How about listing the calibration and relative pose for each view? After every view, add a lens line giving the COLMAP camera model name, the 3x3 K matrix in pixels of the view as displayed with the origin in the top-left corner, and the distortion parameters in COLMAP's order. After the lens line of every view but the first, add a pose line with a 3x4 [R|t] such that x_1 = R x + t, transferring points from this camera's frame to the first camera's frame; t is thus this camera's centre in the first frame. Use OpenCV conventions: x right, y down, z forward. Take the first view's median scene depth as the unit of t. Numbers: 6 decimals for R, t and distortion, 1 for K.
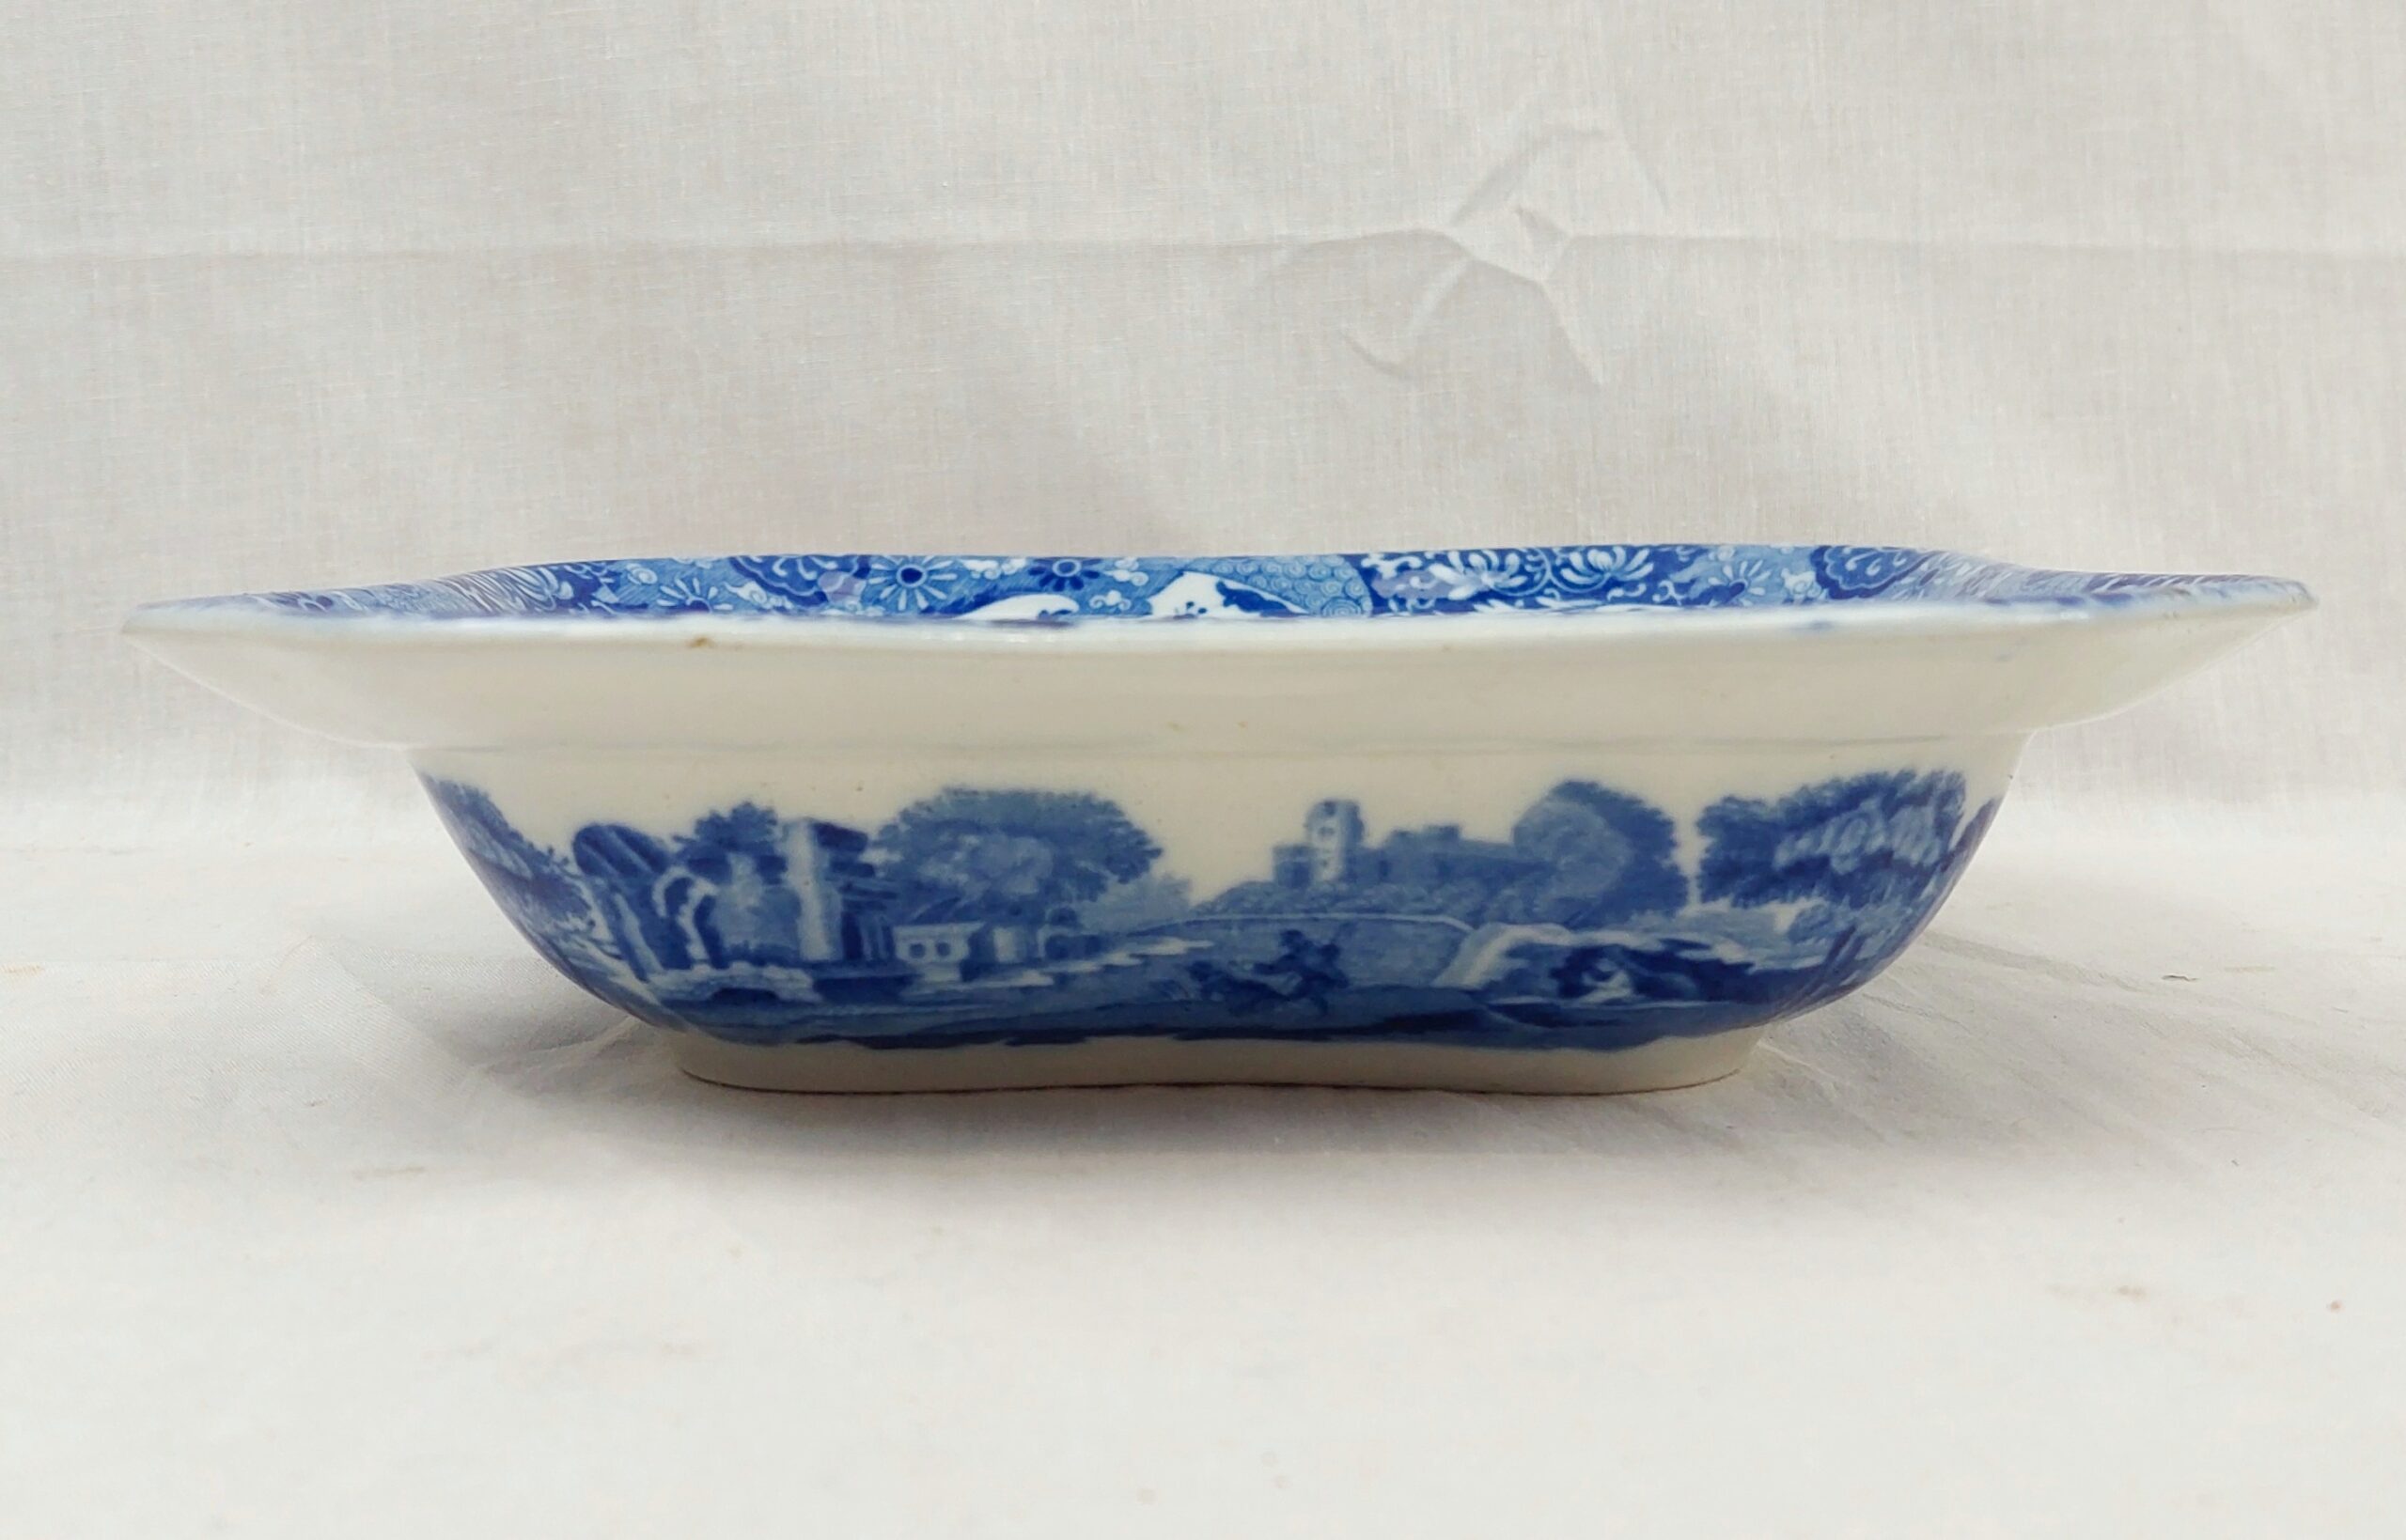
lens RADIAL K [[2456.3, 0, 1277.4], [0, 2456.3, 772.6], [0, 0, 1]] dist [0.196599, -0.640610]
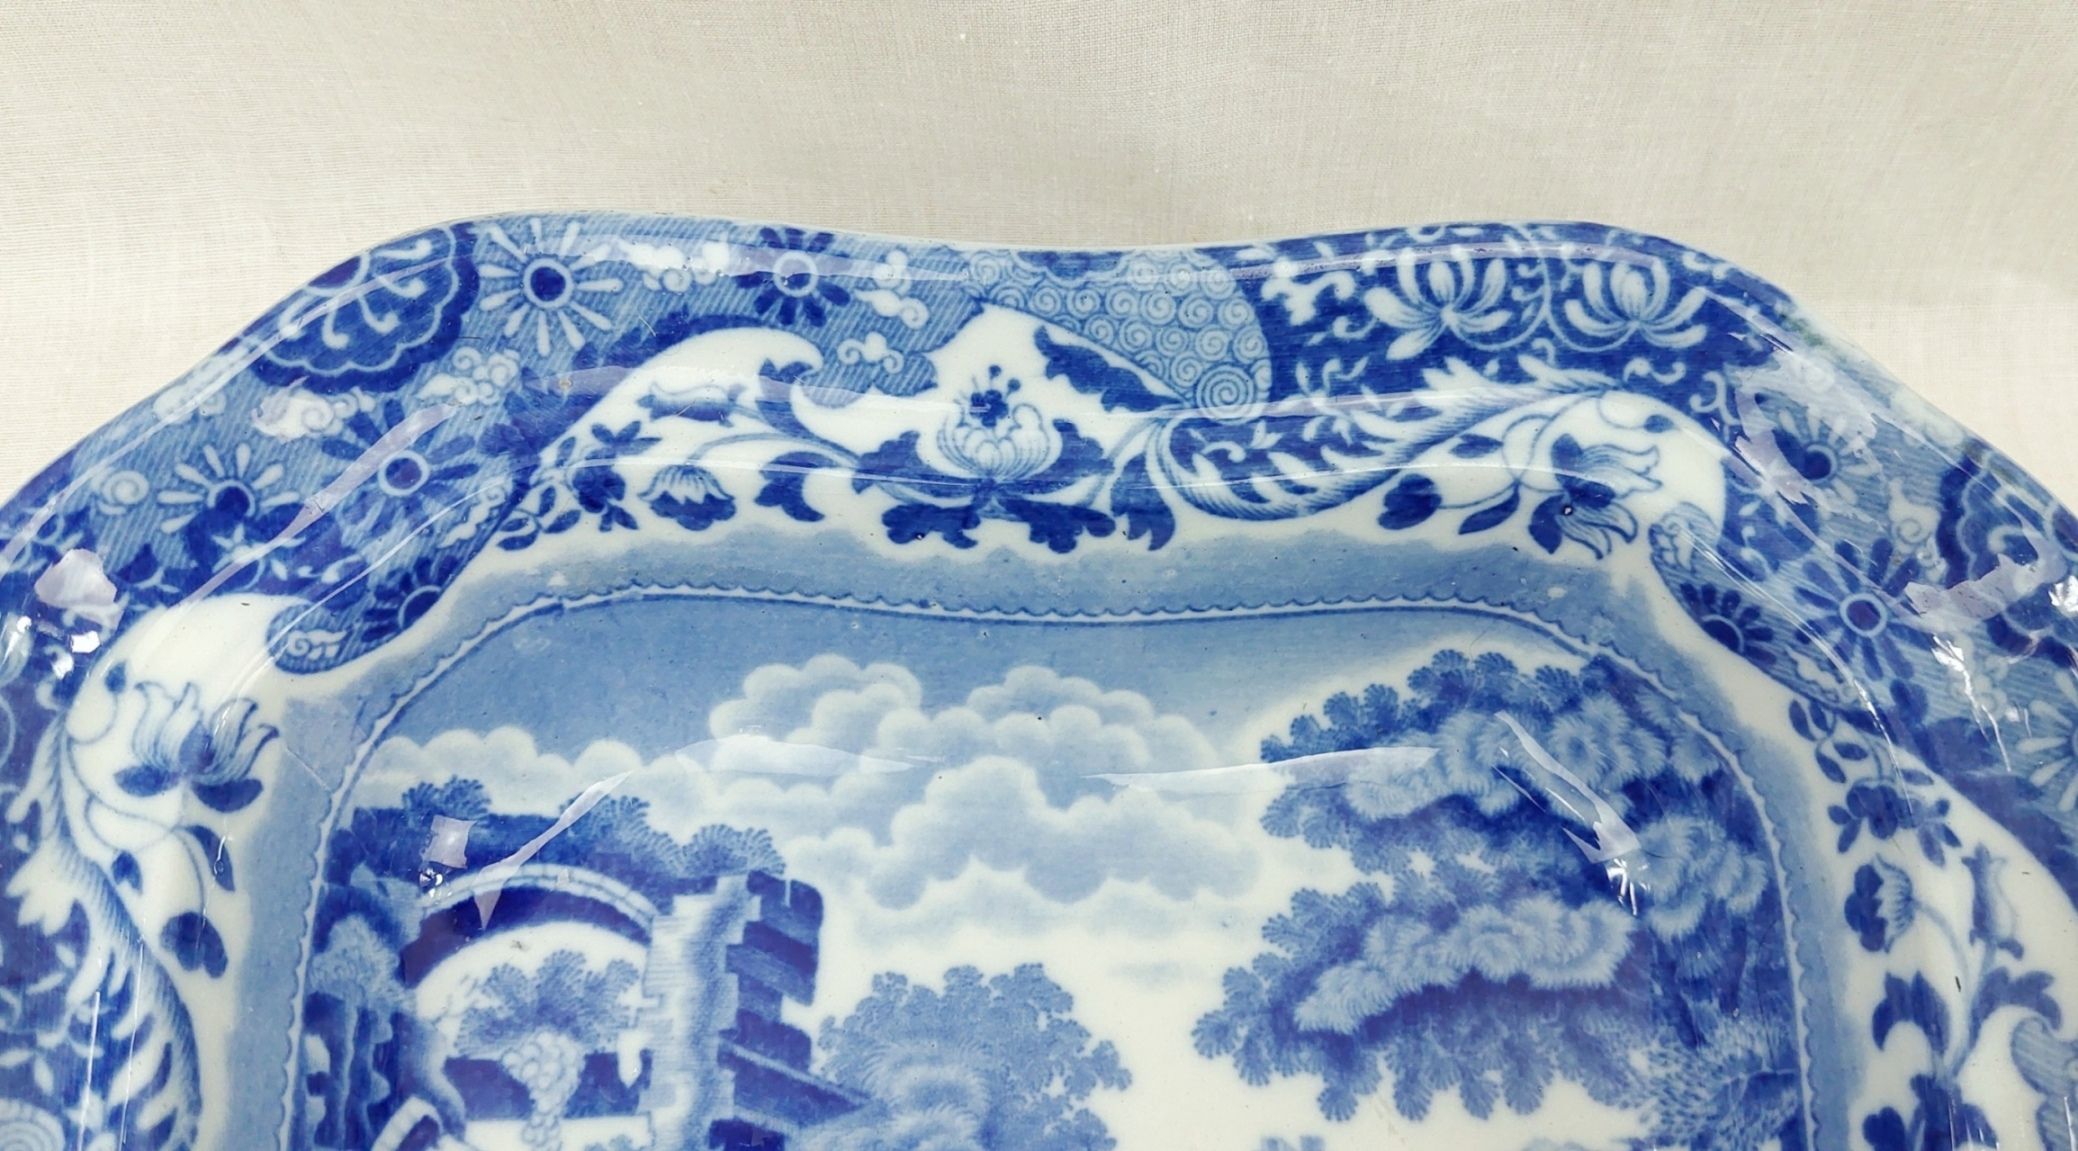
lens RADIAL K [[1918.8, 0, 1131.4], [0, 1918.8, 582.4], [0, 0, 1]] dist [0.076523, -0.153696]
pose [[0.997641, 0.005098, 0.068455, -0.033304], [-0.061115, 0.520053, 0.851945, -0.467898], [-0.031257, -0.854119, 0.519138, 0.674834]]
